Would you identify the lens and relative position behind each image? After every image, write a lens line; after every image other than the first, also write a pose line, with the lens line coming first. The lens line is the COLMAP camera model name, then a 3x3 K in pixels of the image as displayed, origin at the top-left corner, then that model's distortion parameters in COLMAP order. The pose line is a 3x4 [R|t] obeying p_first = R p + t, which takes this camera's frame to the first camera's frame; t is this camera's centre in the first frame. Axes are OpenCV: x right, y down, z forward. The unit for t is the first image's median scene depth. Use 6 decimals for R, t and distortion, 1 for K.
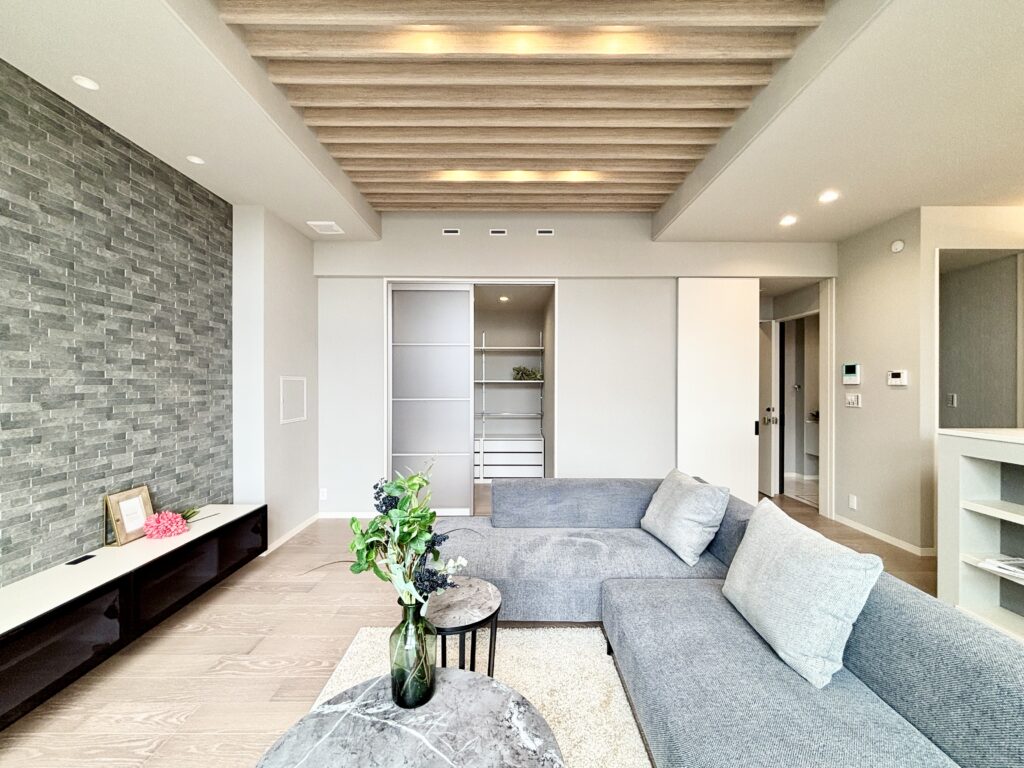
lens RADIAL K [[413.0, 0, 512.7], [0, 413.0, 382.5], [0, 0, 1]] dist [-0.000266, 0.000161]
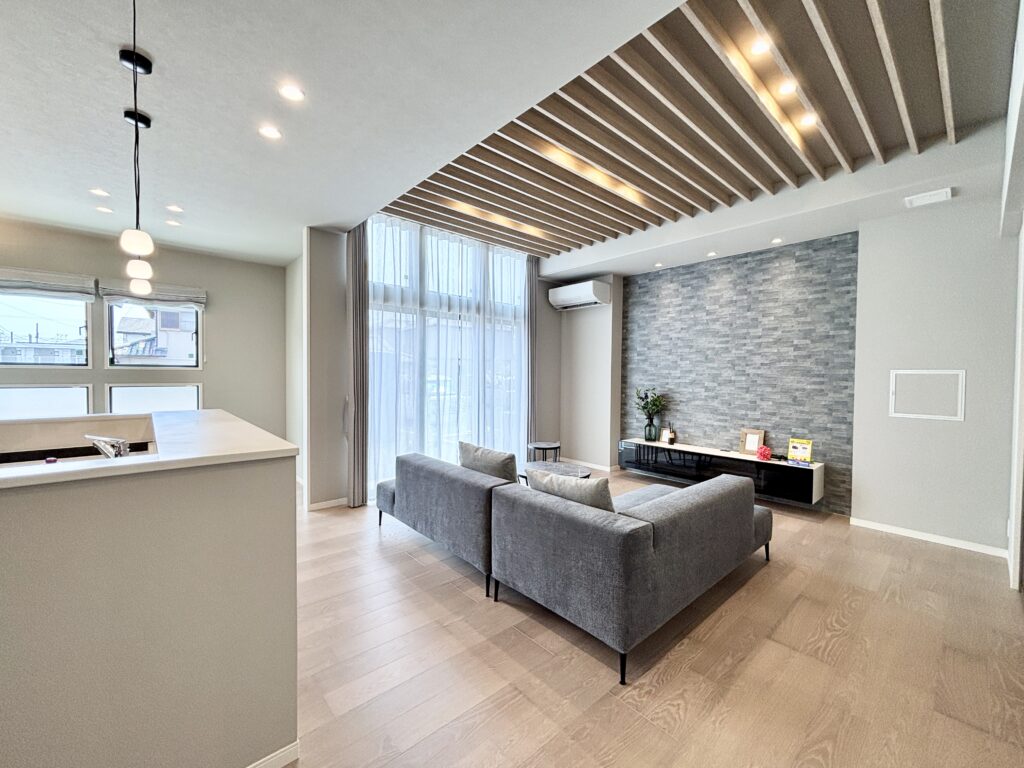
lens RADIAL K [[418.6, 0, 513.0], [0, 418.6, 389.1], [0, 0, 1]] dist [-0.000268, 0.000146]
pose [[-0.749504, 0.015049, -0.661829, 1.045751], [-0.009421, 0.999398, 0.033393, 0.008074], [0.661933, 0.031264, -0.748911, 1.441089]]
